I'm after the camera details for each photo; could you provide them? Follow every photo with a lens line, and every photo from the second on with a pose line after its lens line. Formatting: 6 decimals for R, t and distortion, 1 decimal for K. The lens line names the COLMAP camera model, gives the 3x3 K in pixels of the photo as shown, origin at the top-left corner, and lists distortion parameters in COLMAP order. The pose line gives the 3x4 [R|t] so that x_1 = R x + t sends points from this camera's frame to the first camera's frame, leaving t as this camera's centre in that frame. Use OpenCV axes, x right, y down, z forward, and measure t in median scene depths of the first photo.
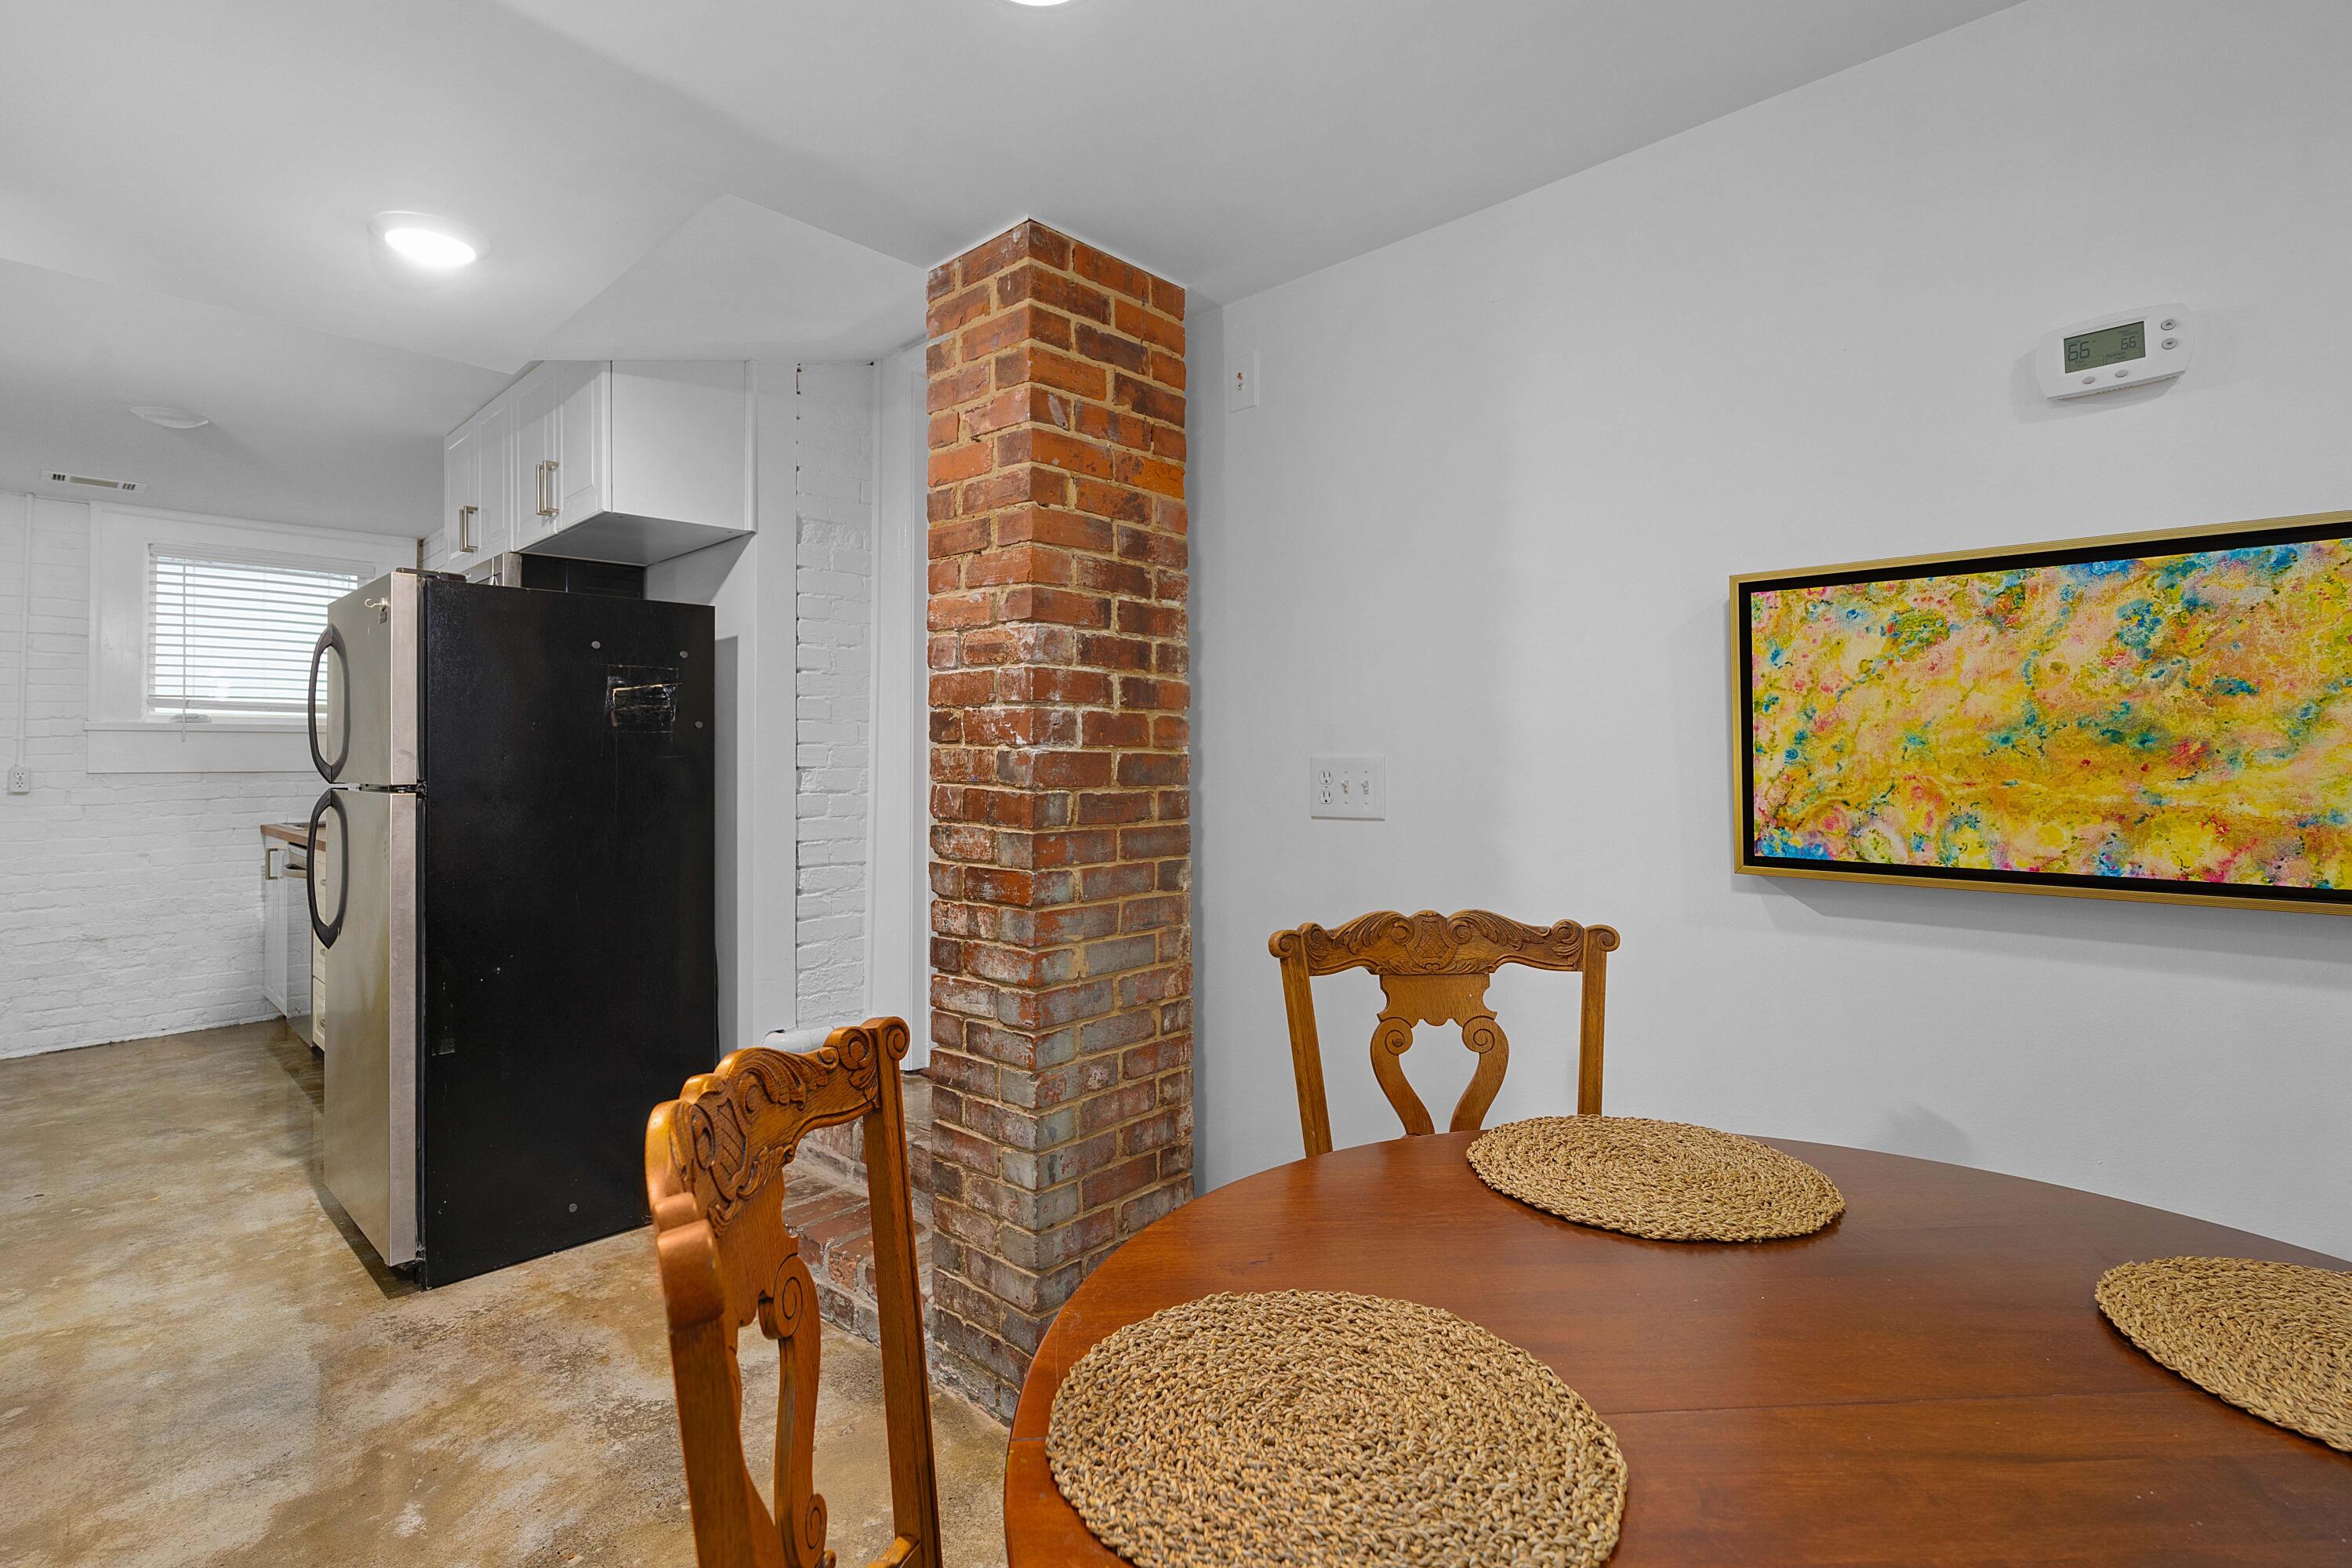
lens RADIAL K [[1072.7, 0, 1171.1], [0, 1072.7, 739.3], [0, 0, 1]] dist [-0.000912, 0.000306]
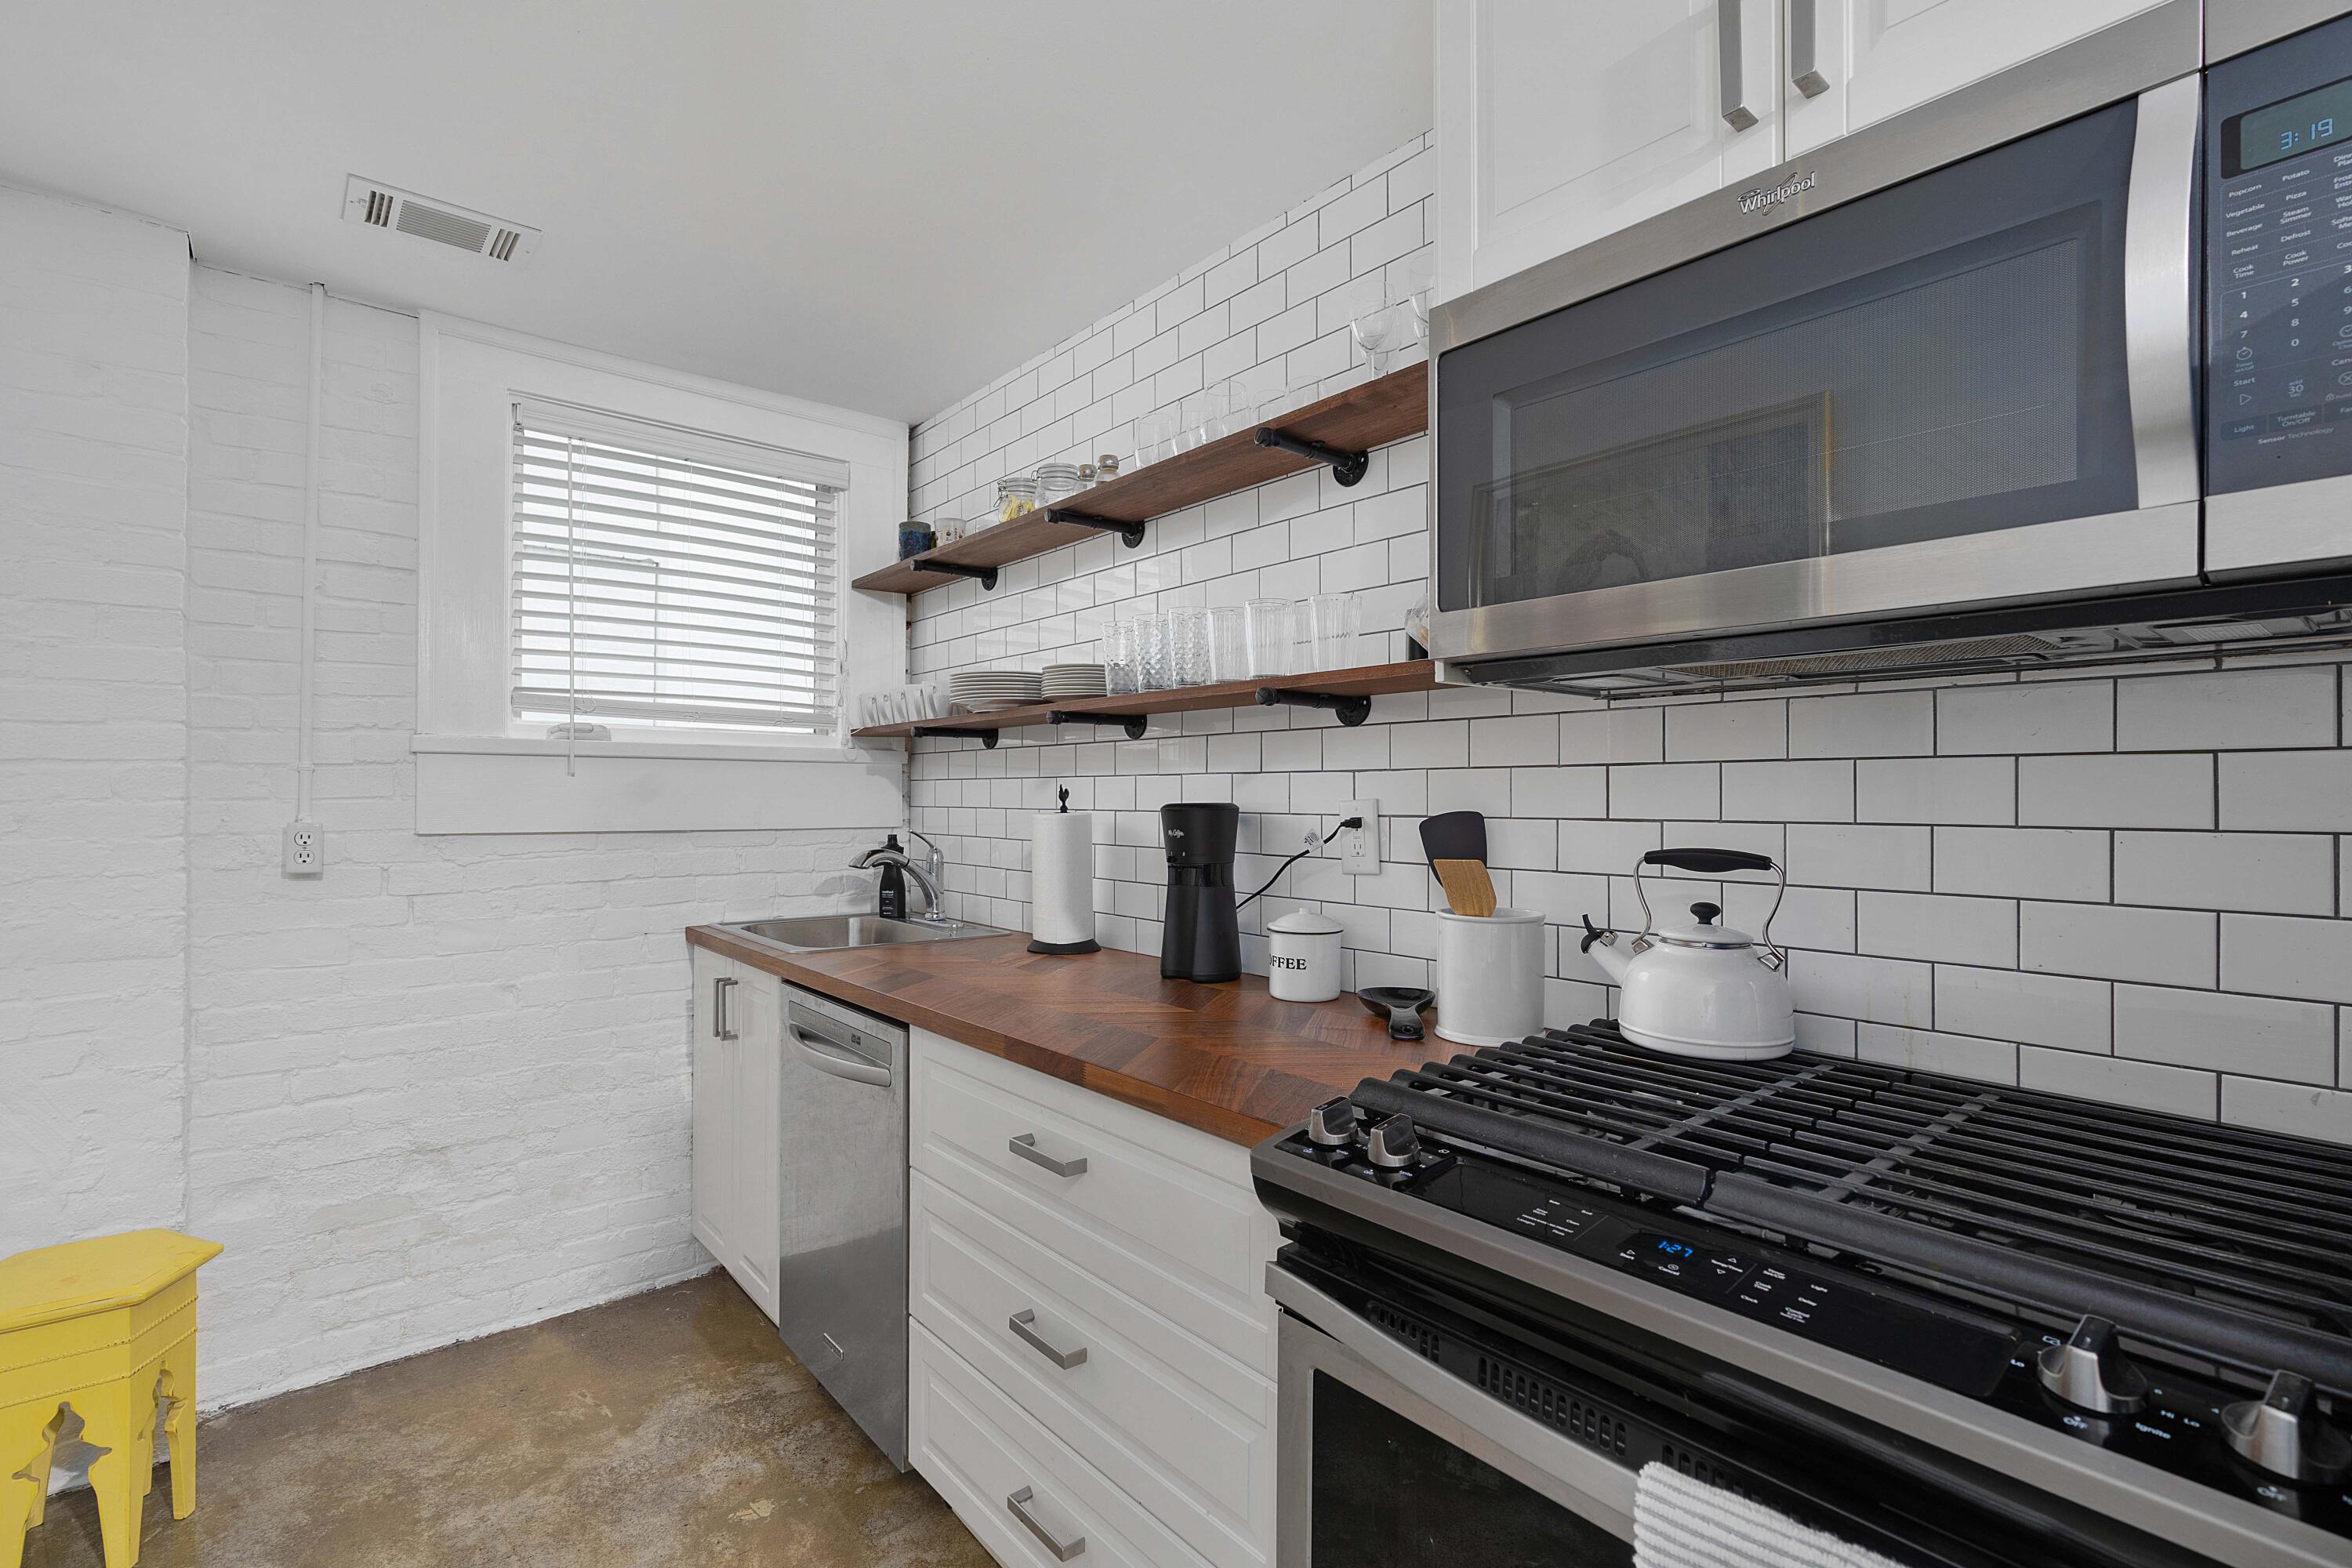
lens RADIAL K [[1072.7, 0, 1163.9], [0, 1072.7, 792.0], [0, 0, 1]] dist [-0.000912, 0.000306]
pose [[0.992822, 0.007866, -0.119341, -0.570622], [-0.006297, 0.999889, 0.013522, 0.001493], [0.119435, -0.012674, 0.992761, 0.509798]]
